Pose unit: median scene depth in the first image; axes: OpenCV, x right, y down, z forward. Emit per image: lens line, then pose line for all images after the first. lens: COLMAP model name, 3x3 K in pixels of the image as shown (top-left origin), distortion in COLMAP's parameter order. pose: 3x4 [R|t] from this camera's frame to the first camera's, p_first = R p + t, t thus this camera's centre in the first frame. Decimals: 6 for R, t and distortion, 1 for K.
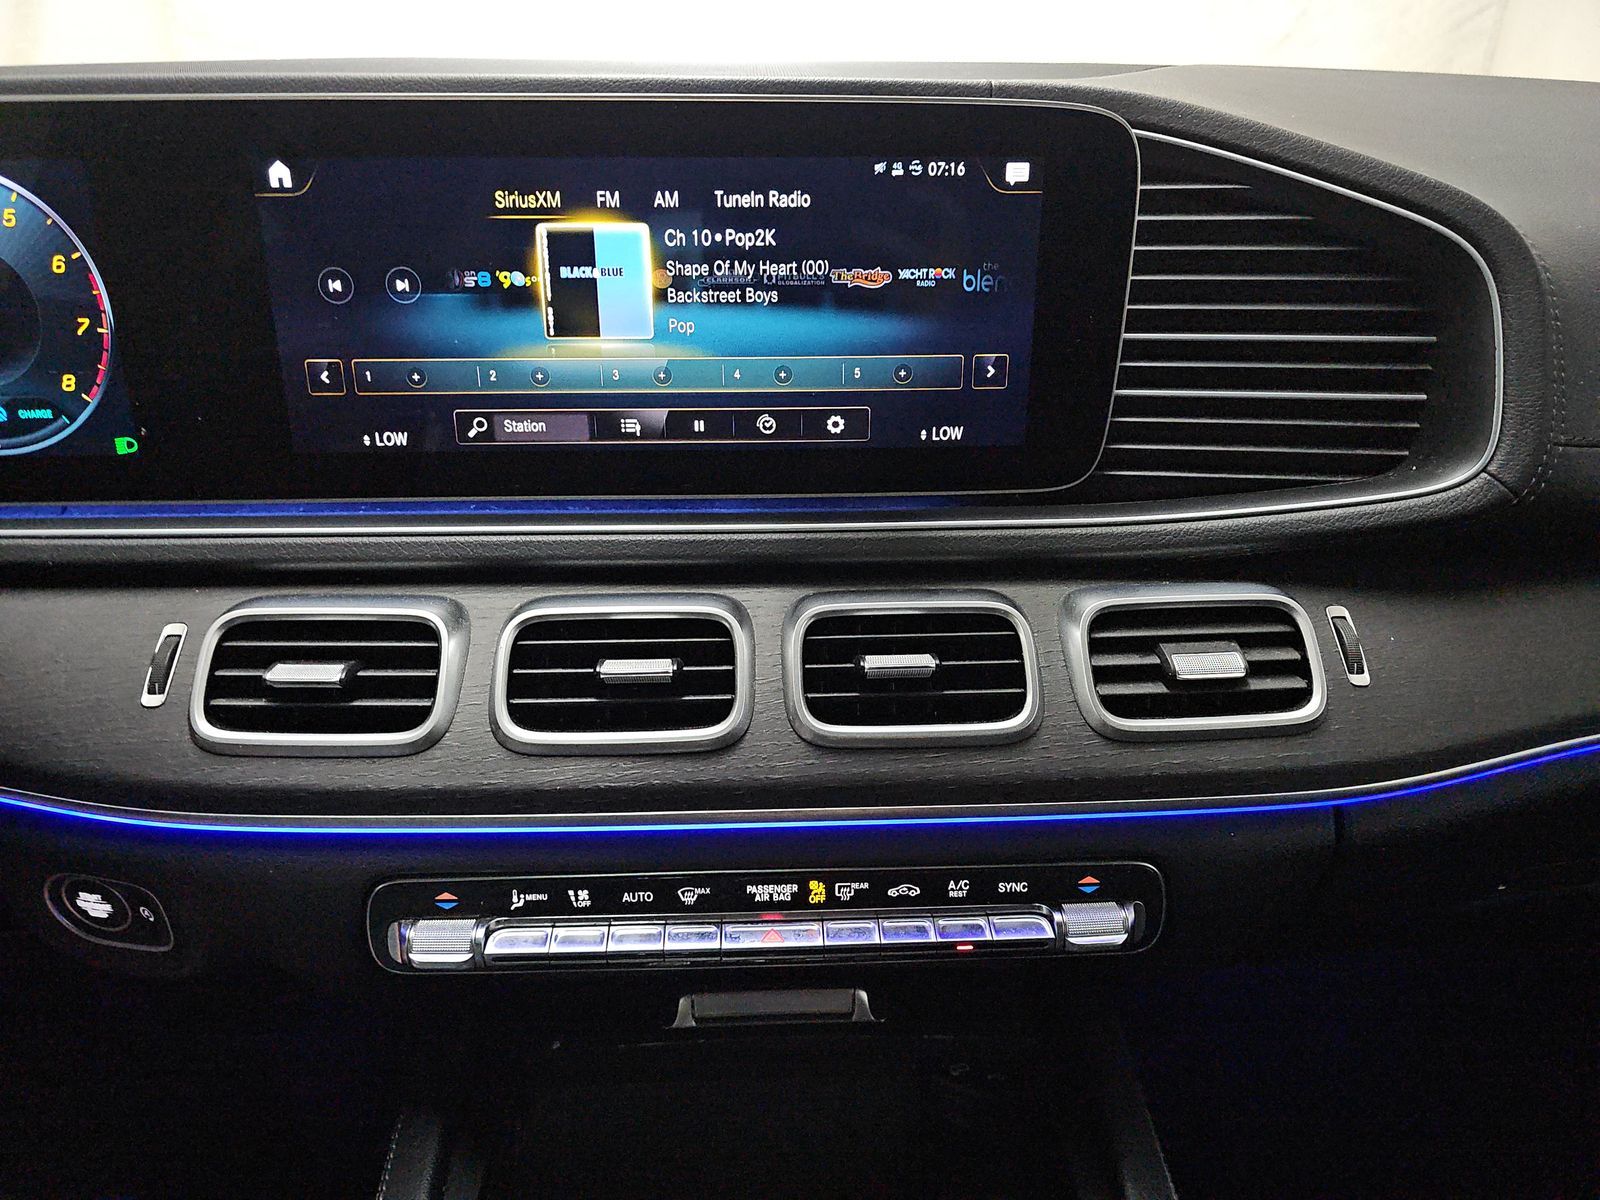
lens RADIAL K [[1041.0, 0, 816.2], [0, 1041.0, 589.9], [0, 0, 1]] dist [0.034226, -0.032501]
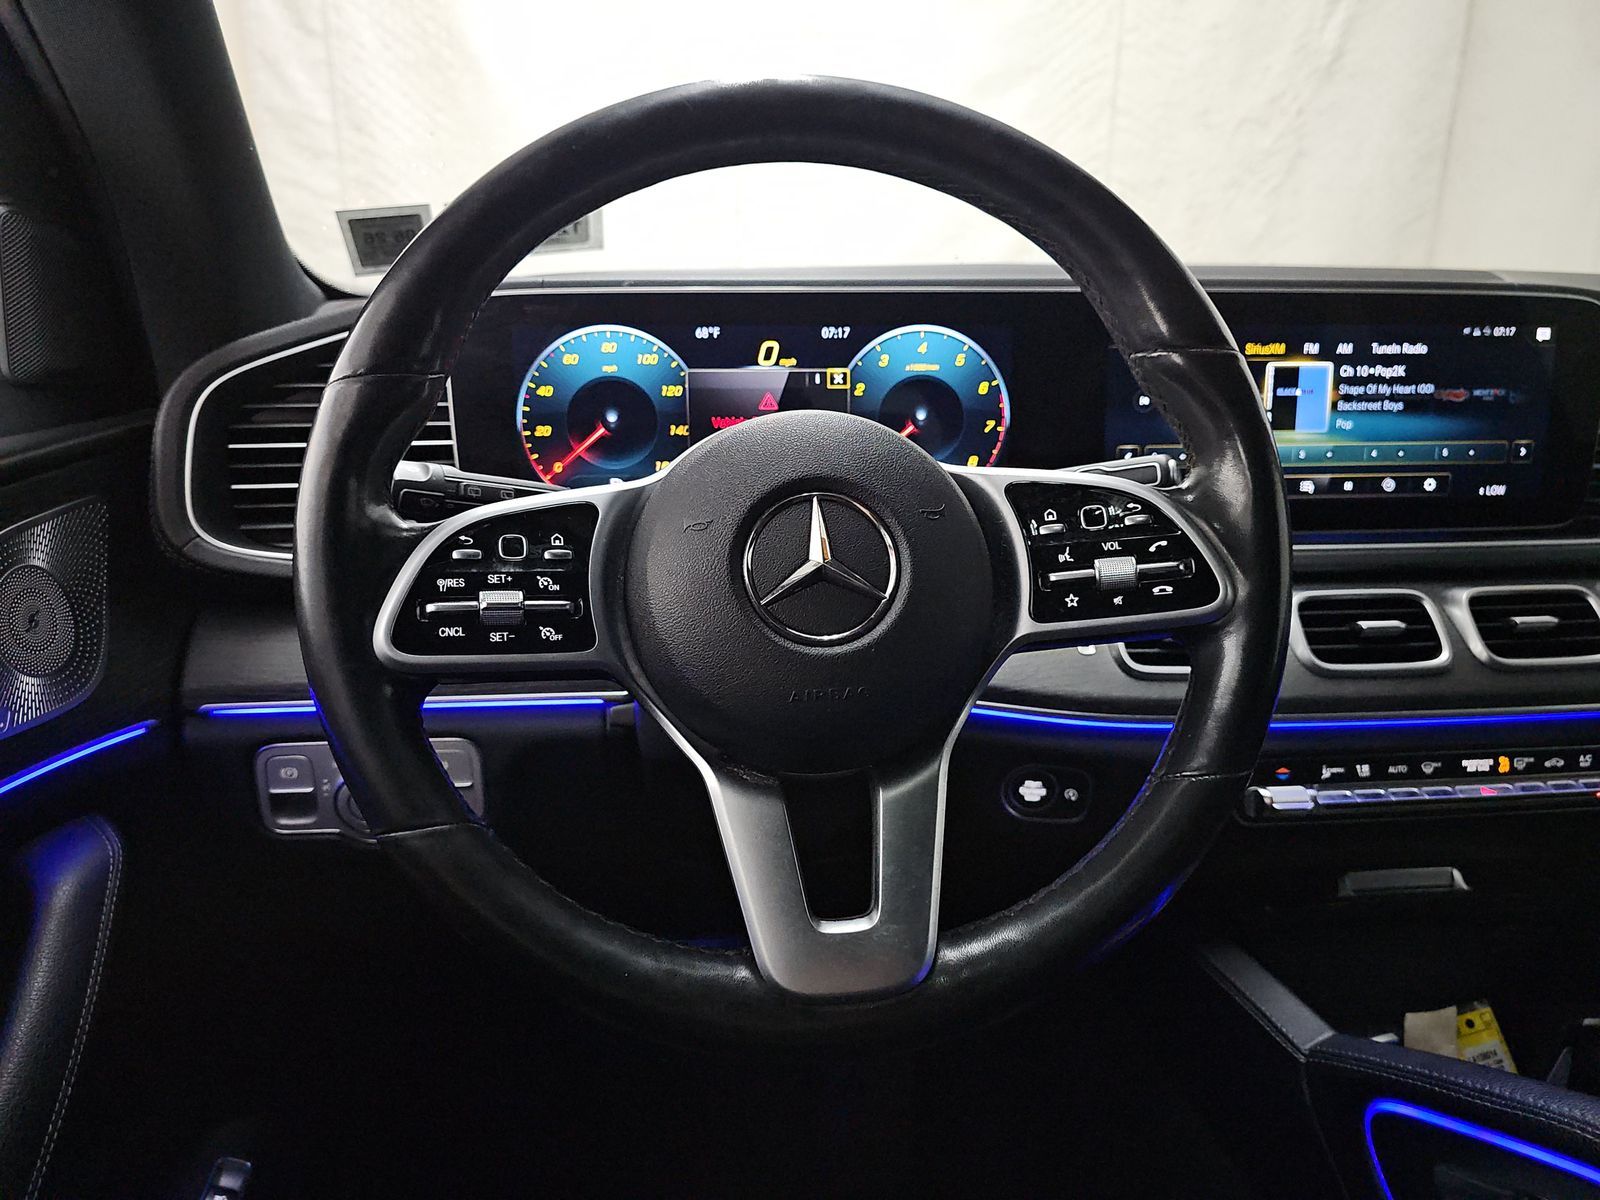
lens RADIAL K [[1041.0, 0, 789.4], [0, 1041.0, 598.5], [0, 0, 1]] dist [0.034226, -0.032501]
pose [[0.997298, -0.014467, 0.072030, -1.129040], [0.025177, 0.988354, -0.150077, 0.239472], [-0.069020, 0.151485, 0.986047, -0.505739]]
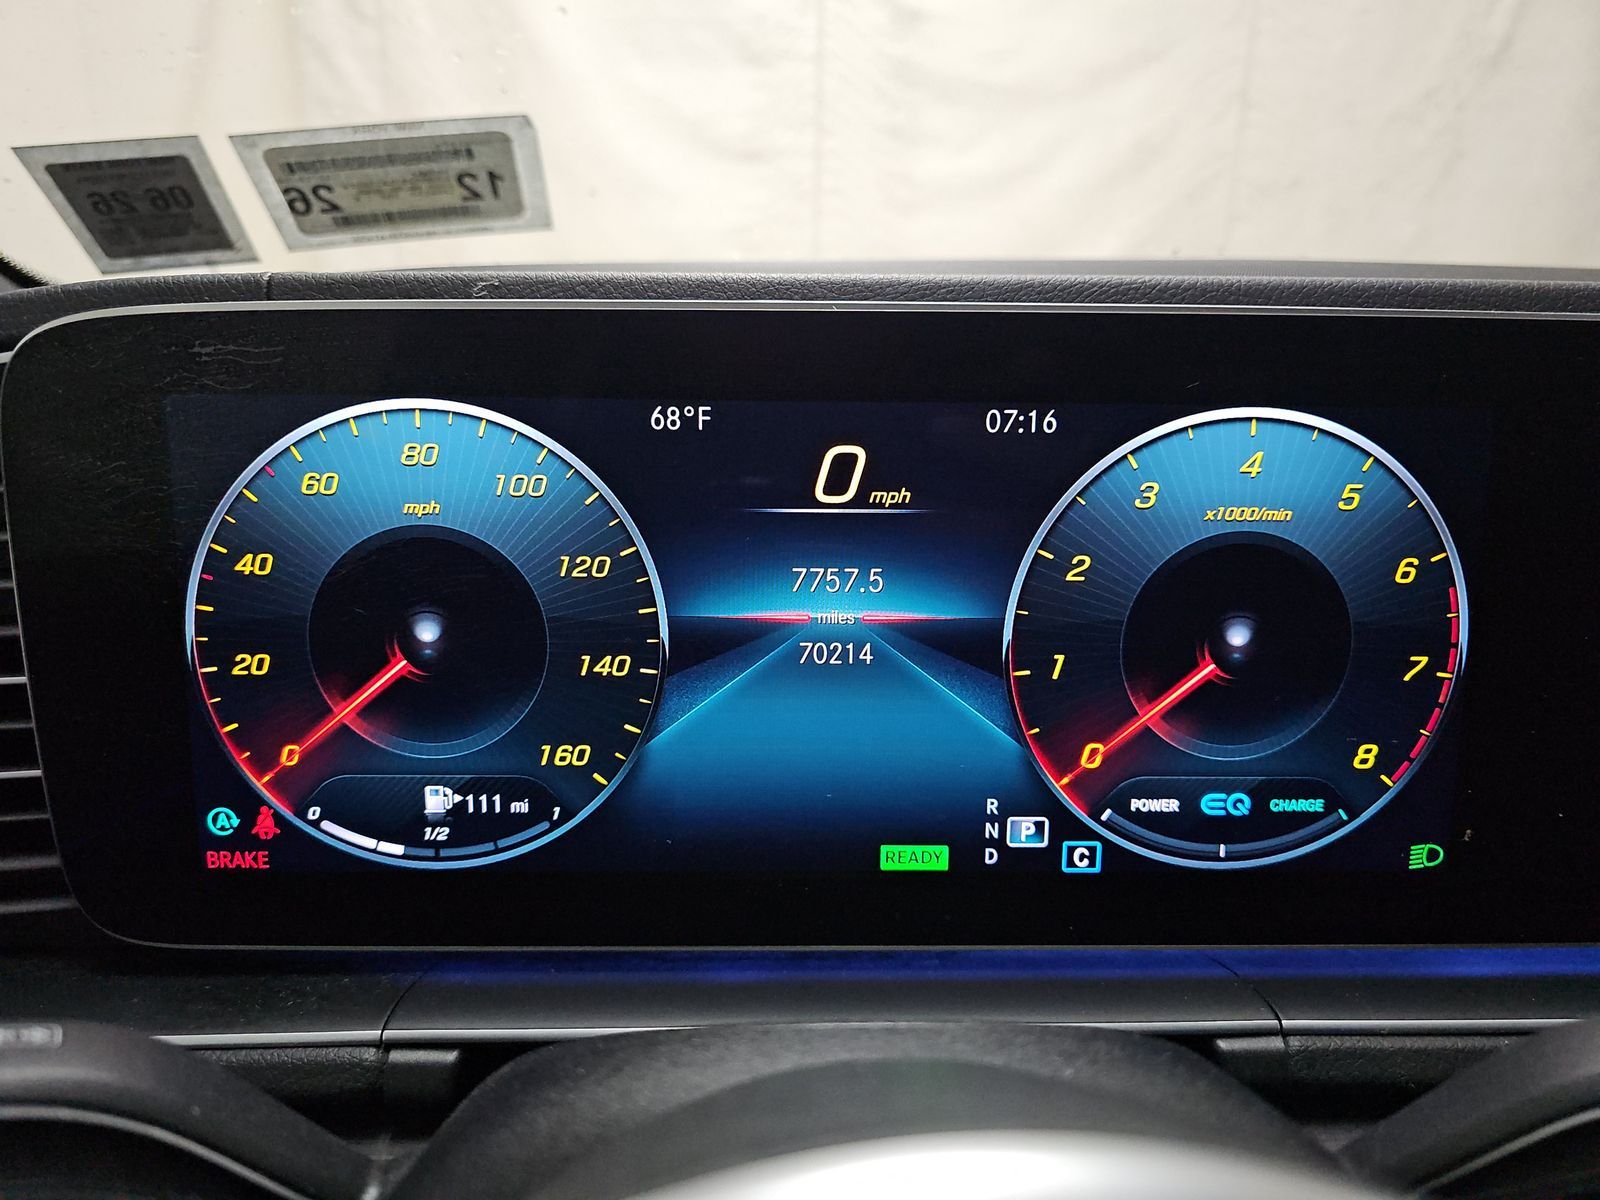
lens RADIAL K [[1041.0, 0, 786.0], [0, 1041.0, 605.3], [0, 0, 1]] dist [0.034226, -0.032501]
pose [[0.999873, 0.015862, 0.001354, -1.072781], [-0.015457, 0.987673, -0.155769, -0.188264], [-0.003808, 0.155728, 0.987793, 0.399797]]
